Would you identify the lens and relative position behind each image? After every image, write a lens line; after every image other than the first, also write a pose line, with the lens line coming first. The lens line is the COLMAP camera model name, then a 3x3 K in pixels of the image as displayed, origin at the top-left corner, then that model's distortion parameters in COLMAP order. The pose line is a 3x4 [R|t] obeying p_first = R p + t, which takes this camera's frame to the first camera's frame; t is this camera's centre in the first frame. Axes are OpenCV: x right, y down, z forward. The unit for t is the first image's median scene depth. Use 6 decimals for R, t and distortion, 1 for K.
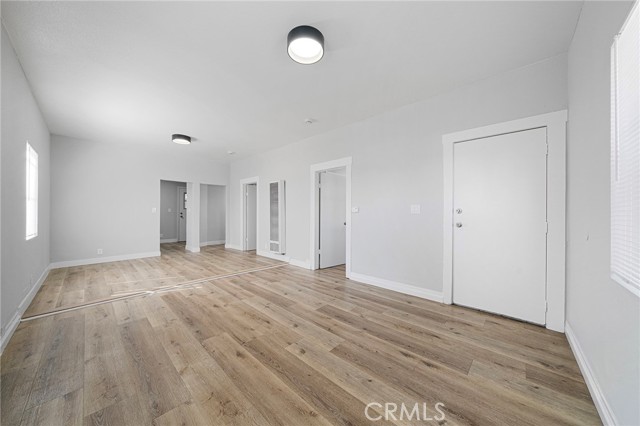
lens RADIAL K [[219.7, 0, 317.2], [0, 219.7, 212.9], [0, 0, 1]] dist [-0.003652, -0.000138]
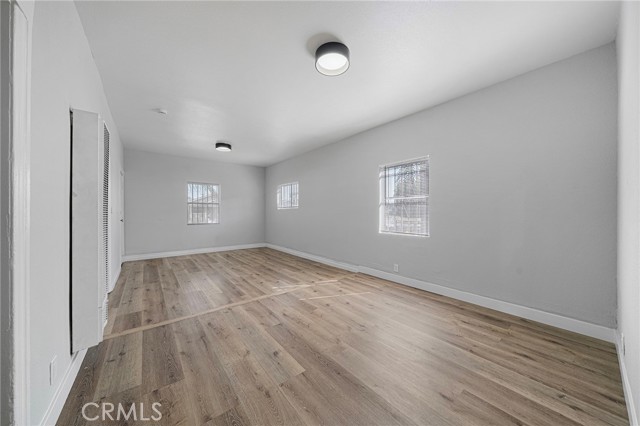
lens RADIAL K [[219.7, 0, 317.2], [0, 219.7, 212.9], [0, 0, 1]] dist [-0.003652, -0.000138]
pose [[-0.989259, -0.004852, 0.146094, -0.939955], [-0.004258, 0.999981, 0.004379, -0.014023], [-0.146112, 0.003710, -0.989261, 2.107885]]
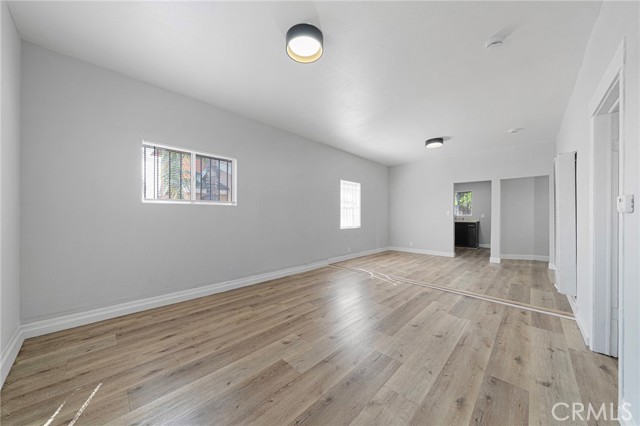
lens RADIAL K [[219.7, 0, 317.2], [0, 219.7, 212.9], [0, 0, 1]] dist [-0.003652, -0.000138]
pose [[-0.018745, -0.011767, -0.999755, 0.589841], [-0.002994, 0.999927, -0.011713, 0.003279], [0.999820, 0.002774, -0.018779, 0.679027]]
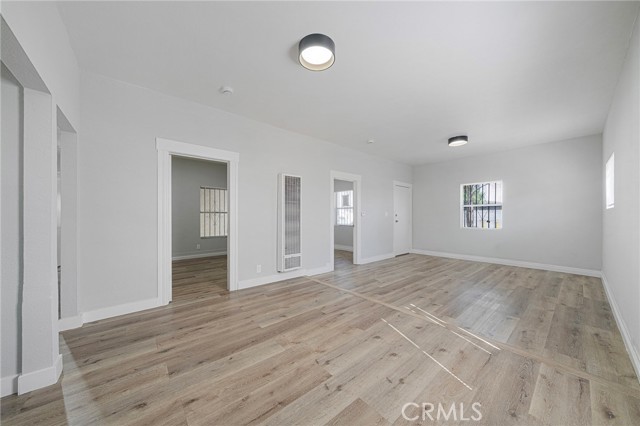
lens RADIAL K [[219.7, 0, 317.2], [0, 219.7, 212.9], [0, 0, 1]] dist [-0.003652, -0.000138]
pose [[0.114463, 0.007475, 0.993399, -1.525572], [0.001121, 0.999970, -0.007654, -0.013147], [-0.993427, 0.001989, 0.114452, 1.353690]]
